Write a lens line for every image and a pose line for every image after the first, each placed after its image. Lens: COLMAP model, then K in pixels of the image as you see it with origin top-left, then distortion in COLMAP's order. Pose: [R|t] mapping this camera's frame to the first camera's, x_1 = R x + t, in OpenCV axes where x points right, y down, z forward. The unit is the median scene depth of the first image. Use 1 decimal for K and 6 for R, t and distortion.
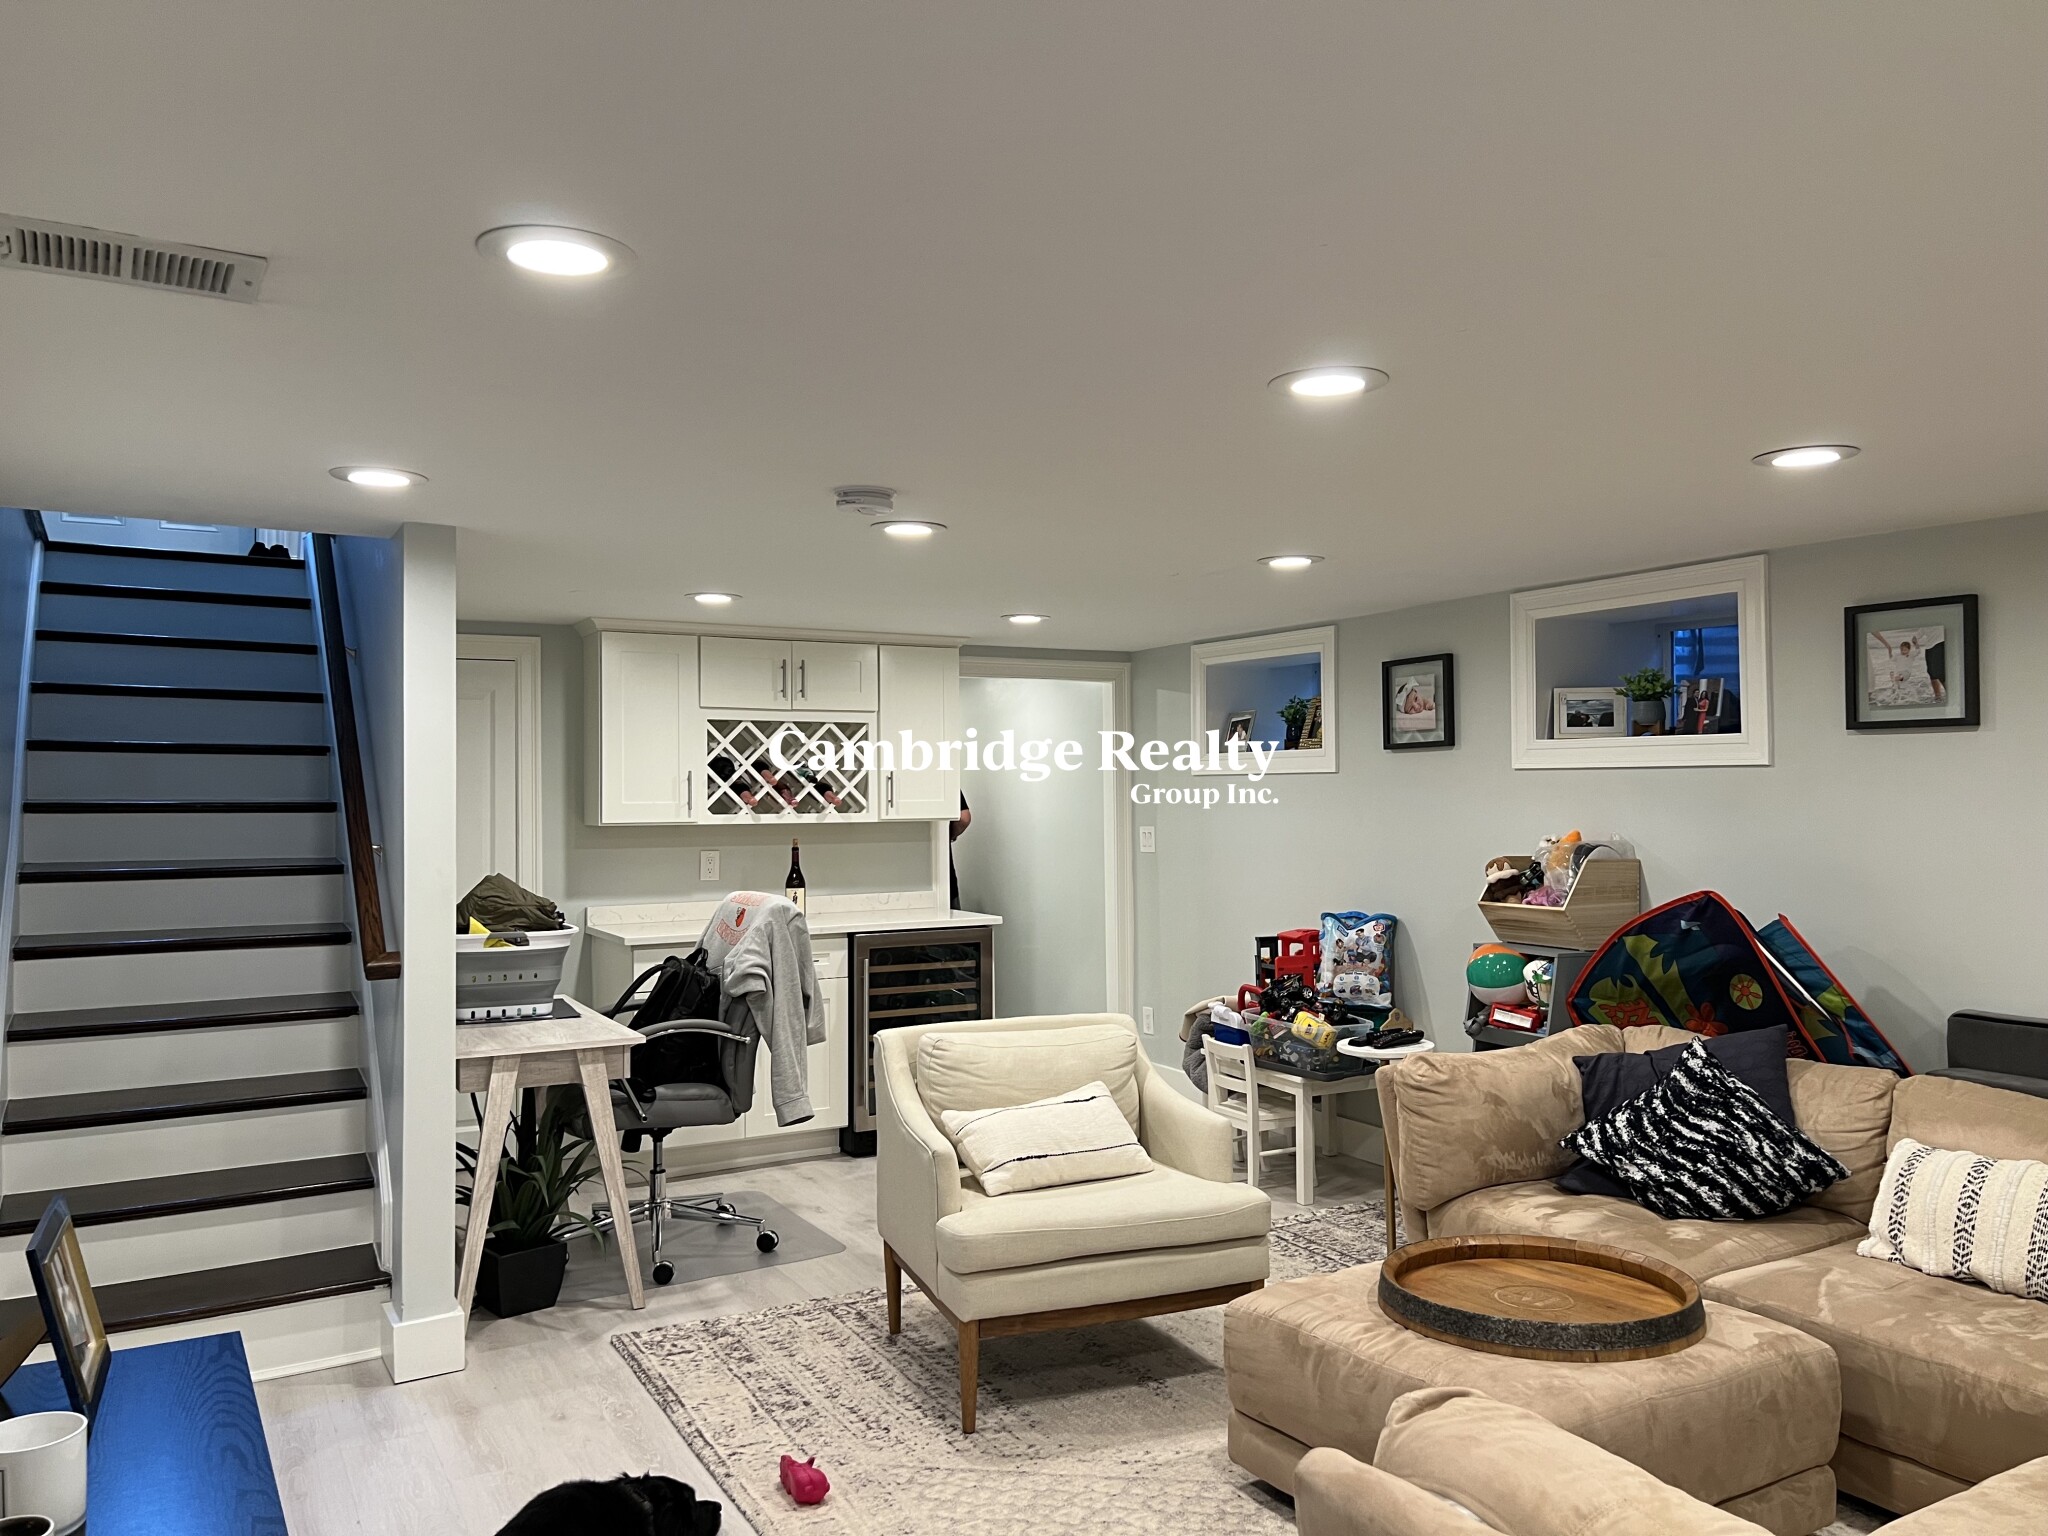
lens RADIAL K [[1561.2, 0, 1030.0], [0, 1561.2, 768.8], [0, 0, 1]] dist [0.048205, -0.062343]
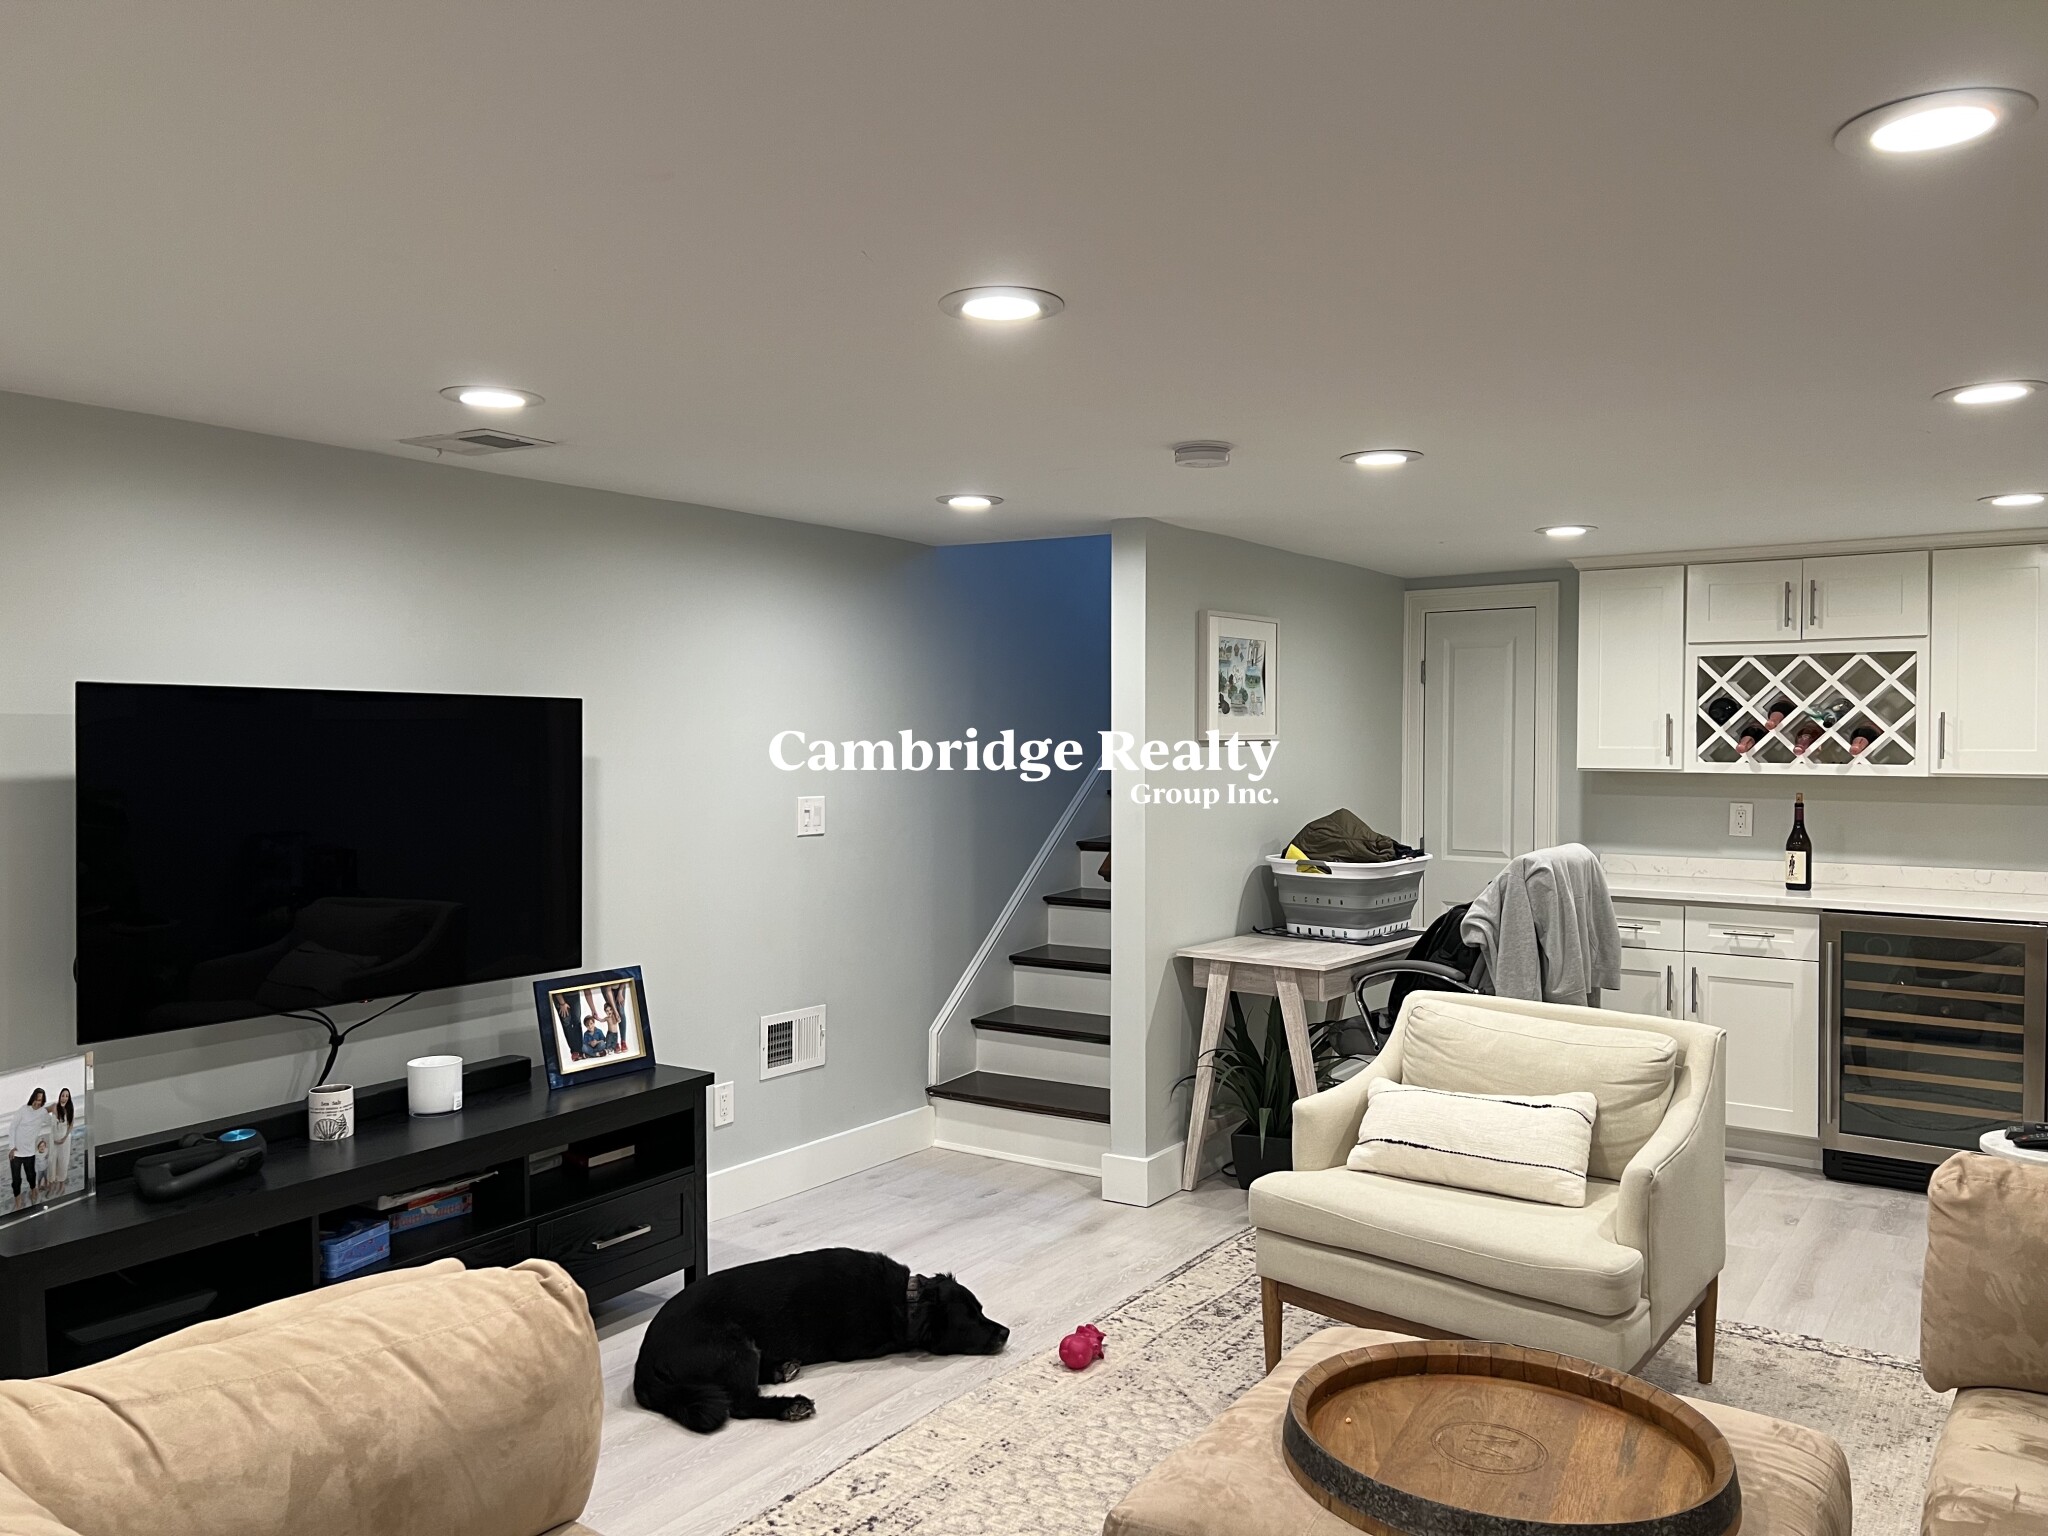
lens RADIAL K [[1561.2, 0, 1028.7], [0, 1561.2, 761.5], [0, 0, 1]] dist [0.048205, -0.062343]
pose [[0.427360, 0.021600, -0.903823, 0.457338], [0.006568, 0.999614, 0.026995, 0.002023], [0.904057, -0.017473, 0.427054, 0.268379]]
